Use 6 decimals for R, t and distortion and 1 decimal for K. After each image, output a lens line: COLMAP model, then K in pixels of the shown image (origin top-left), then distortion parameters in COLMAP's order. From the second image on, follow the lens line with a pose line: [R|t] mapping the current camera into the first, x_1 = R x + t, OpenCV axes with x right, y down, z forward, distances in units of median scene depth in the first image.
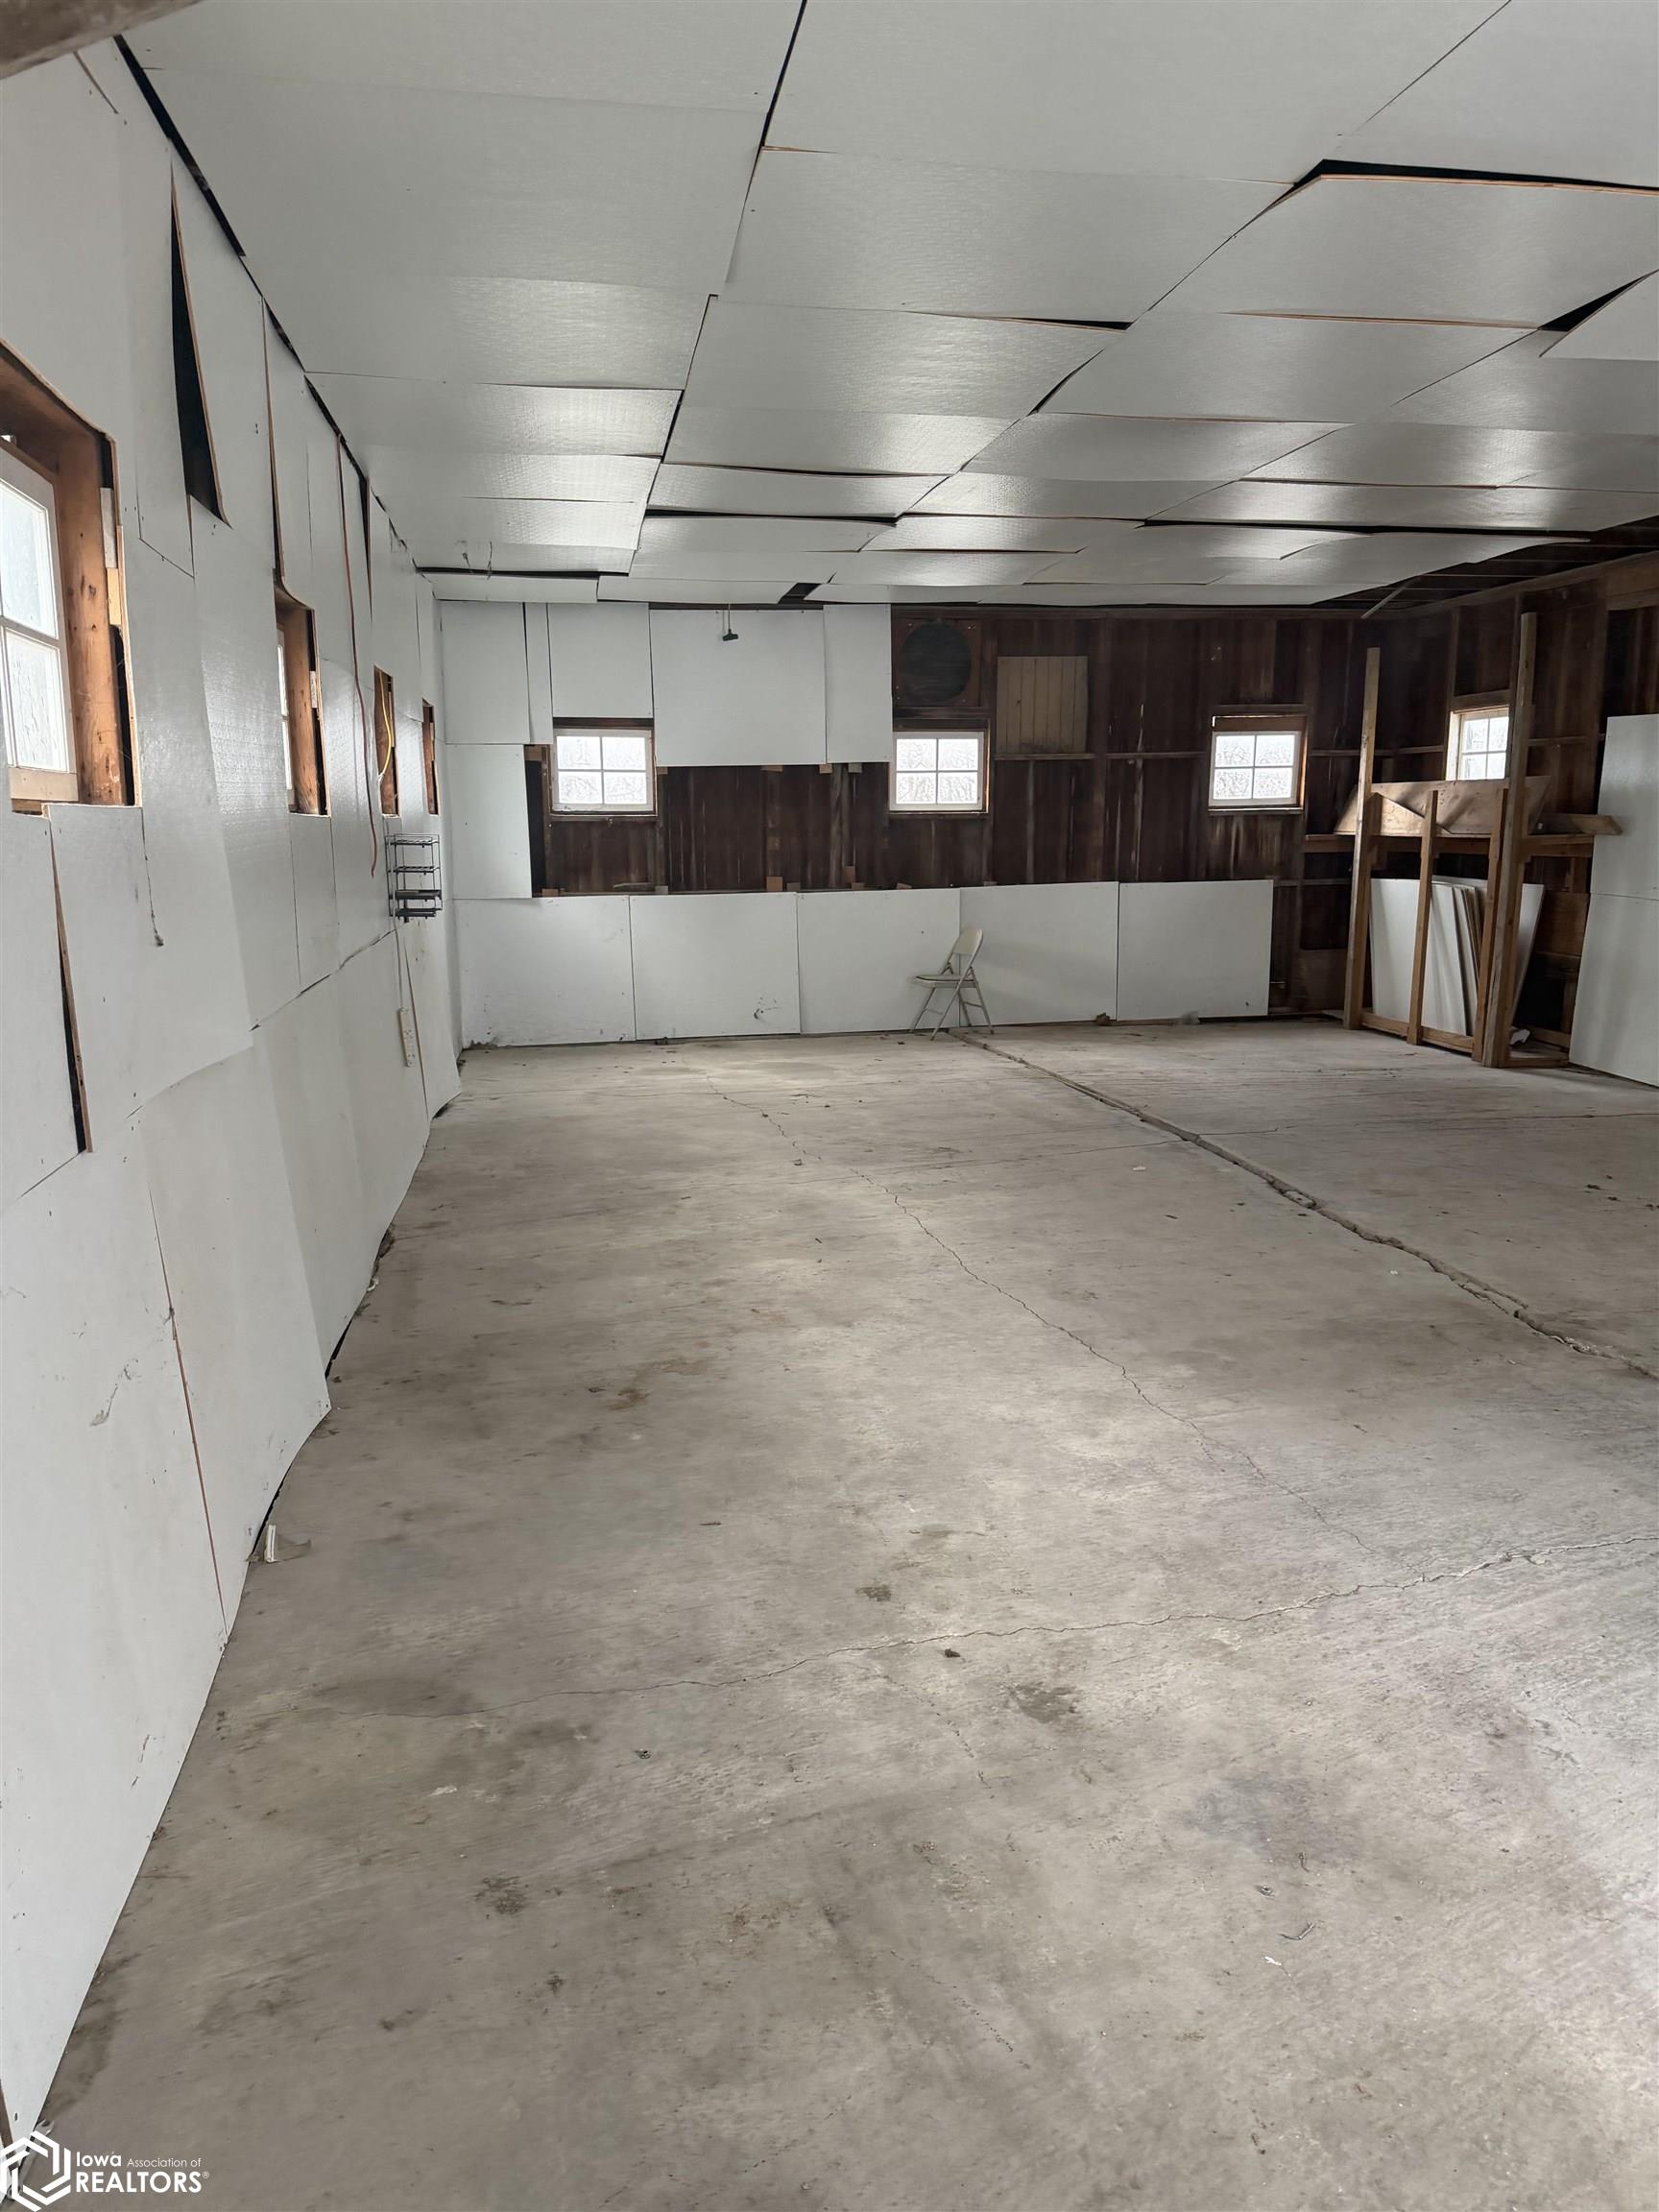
lens RADIAL K [[1550.6, 0, 834.6], [0, 1550.6, 1100.9], [0, 0, 1]] dist [0.062042, -0.075242]
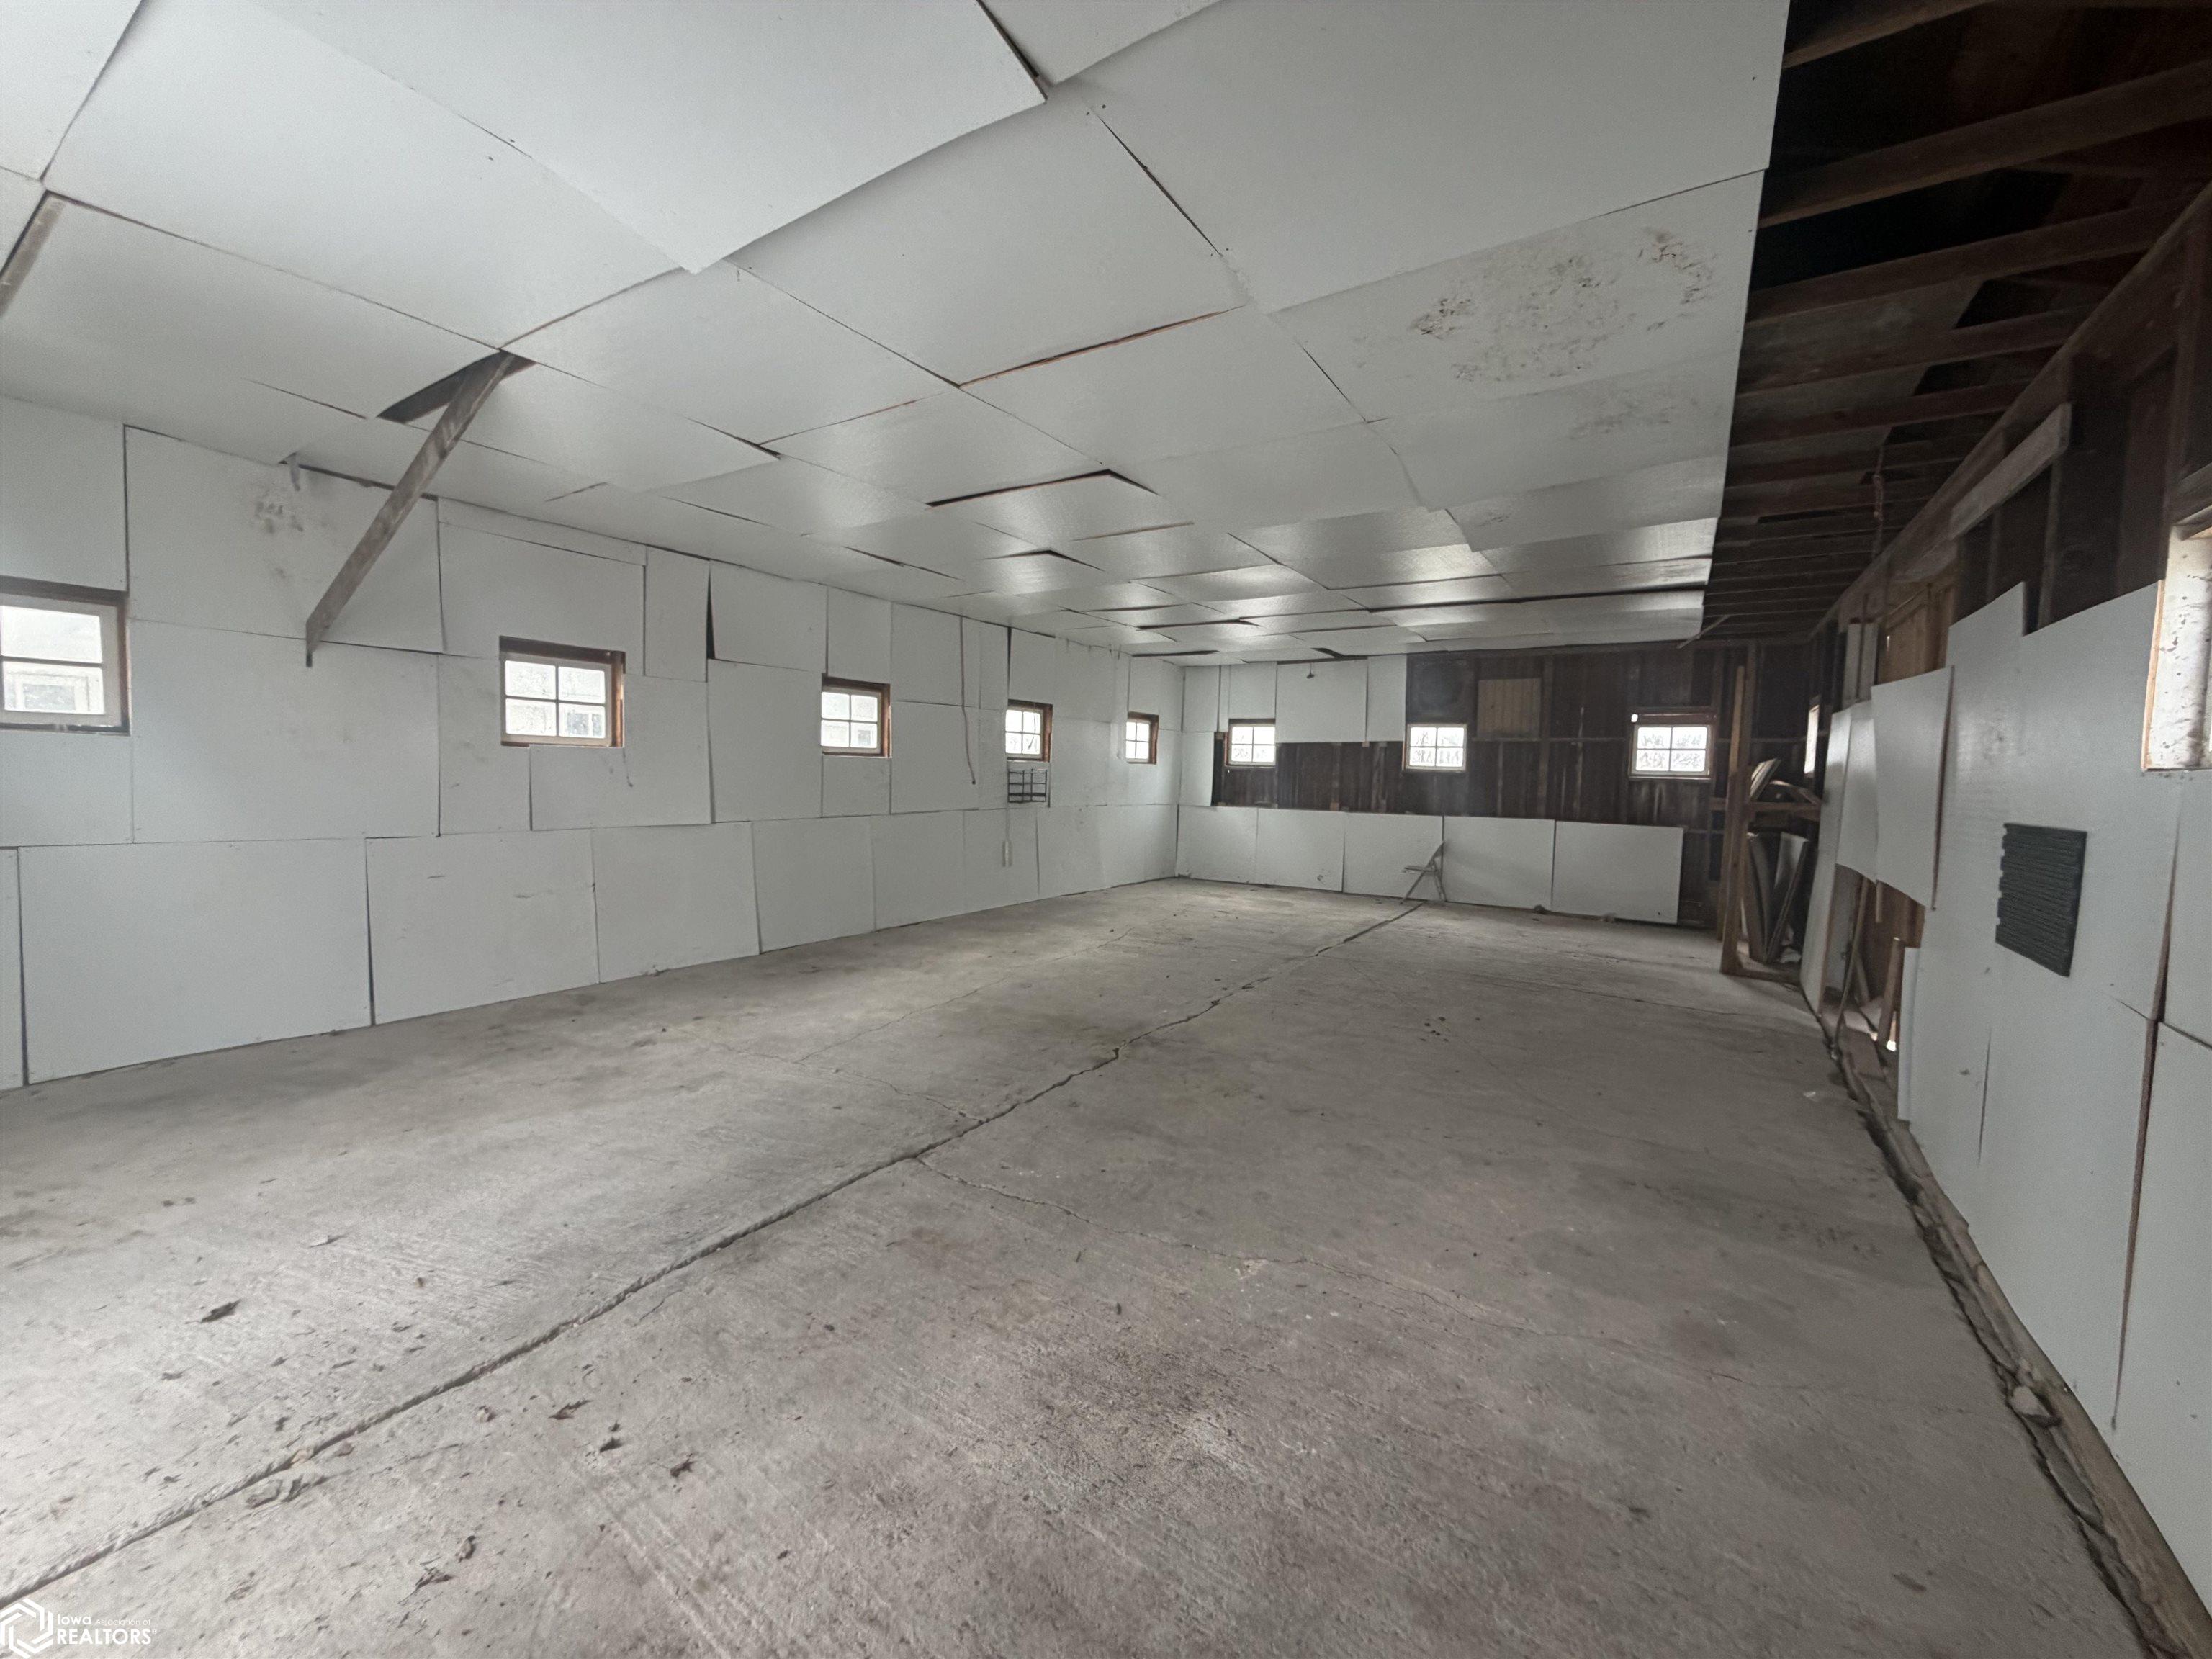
lens RADIAL K [[882.1, 0, 1098.5], [0, 882.1, 832.3], [0, 0, 1]] dist [0.002579, -0.000418]
pose [[0.723473, 0.079382, -0.685773, 1.107391], [-0.156120, 0.986446, -0.050515, -0.038388], [0.672468, 0.143609, 0.726060, 0.172753]]
